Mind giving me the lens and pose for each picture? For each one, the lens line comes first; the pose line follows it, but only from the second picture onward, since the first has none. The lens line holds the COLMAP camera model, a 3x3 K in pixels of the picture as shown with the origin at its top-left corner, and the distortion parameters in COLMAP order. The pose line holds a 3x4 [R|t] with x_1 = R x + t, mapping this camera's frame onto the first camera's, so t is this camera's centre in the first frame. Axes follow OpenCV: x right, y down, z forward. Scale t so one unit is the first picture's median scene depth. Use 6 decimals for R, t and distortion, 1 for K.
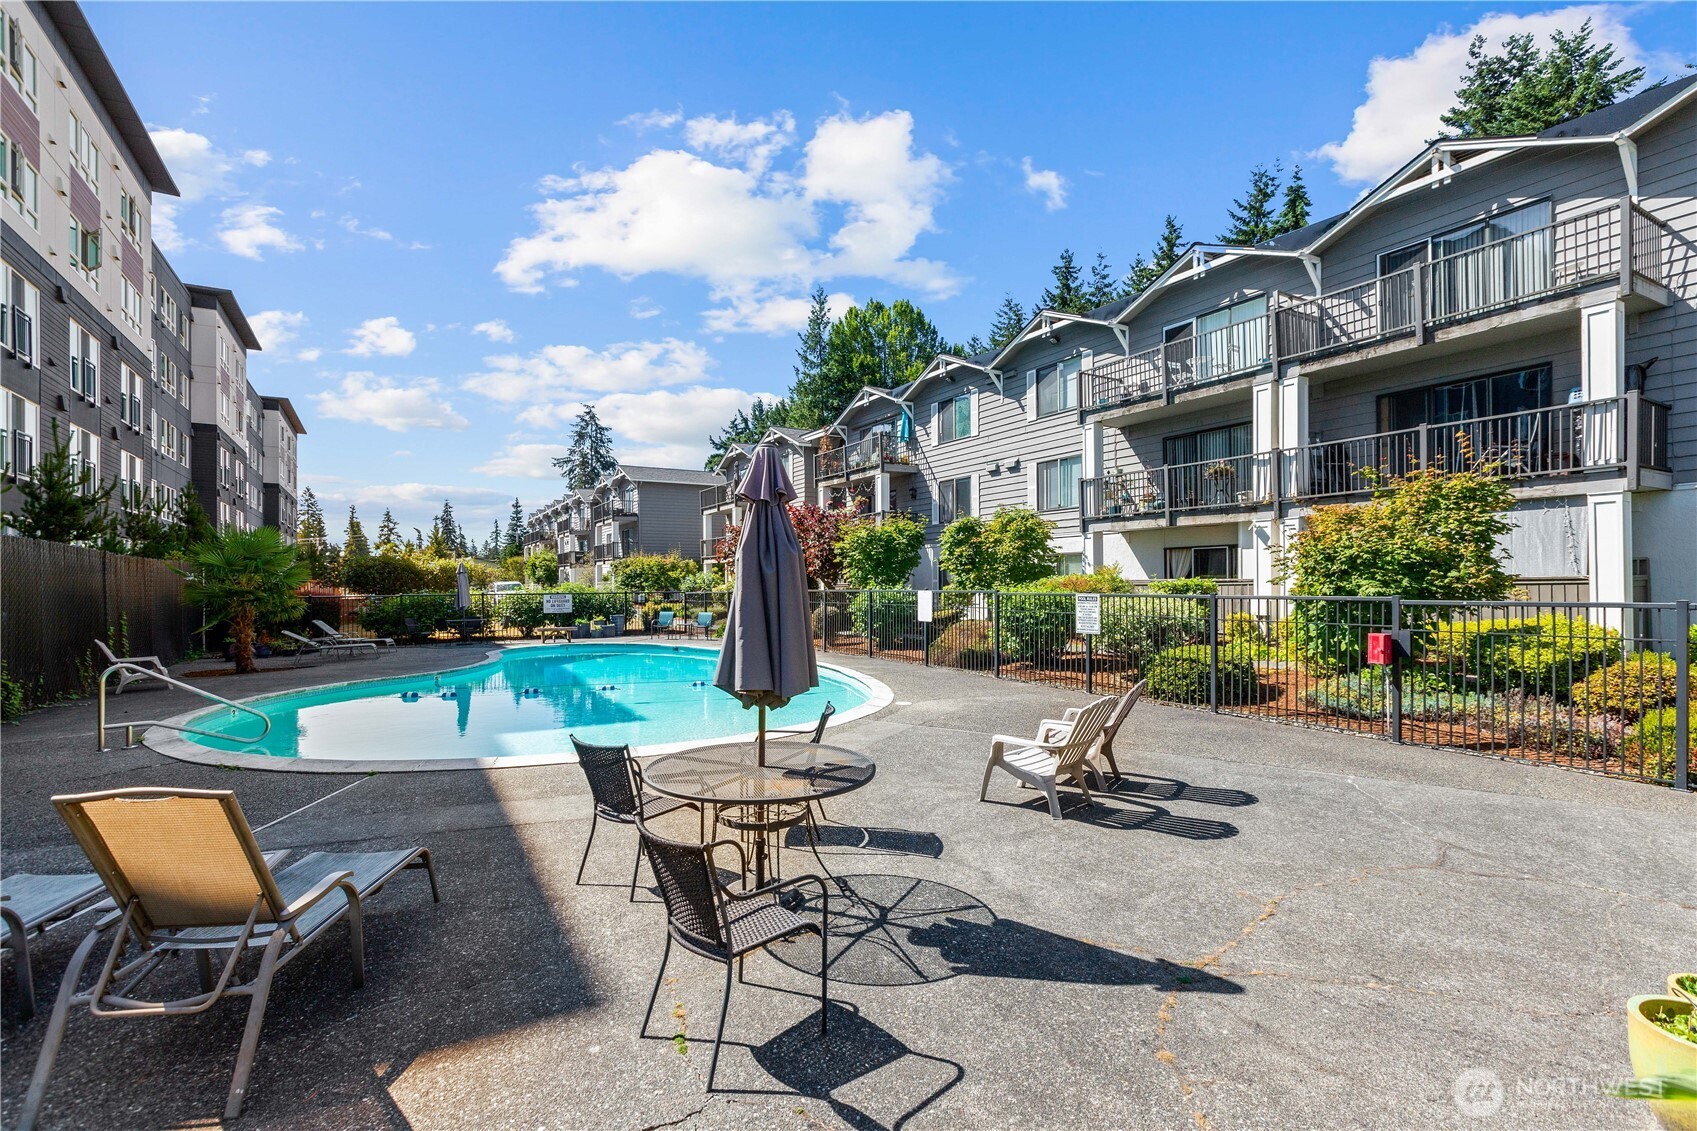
lens RADIAL K [[769.1, 0, 840.6], [0, 769.1, 596.2], [0, 0, 1]] dist [0.001175, -0.000104]
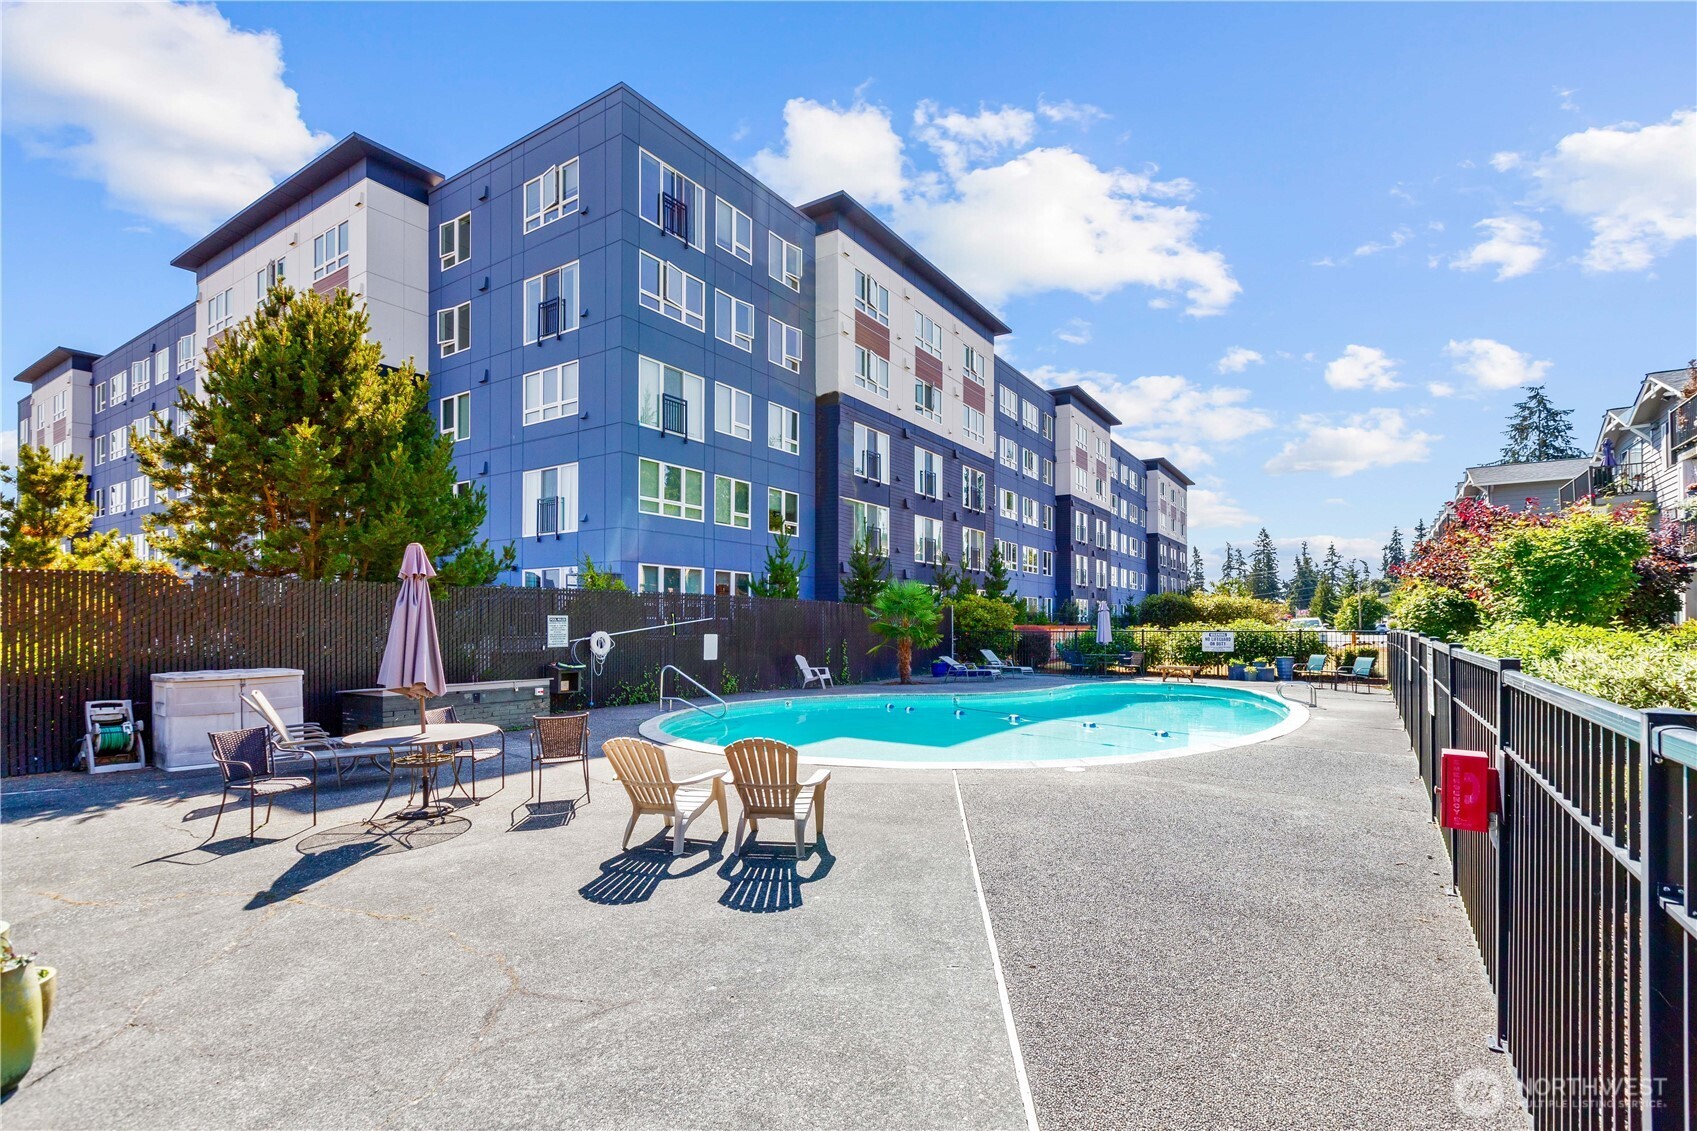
lens RADIAL K [[792.8, 0, 851.4], [0, 792.8, 599.6], [0, 0, 1]] dist [0.004036, -0.000144]
pose [[0.444085, -0.023044, -0.895688, 1.314130], [-0.014119, 0.999365, -0.032711, -0.016864], [0.895873, 0.027173, 0.443478, 0.744945]]
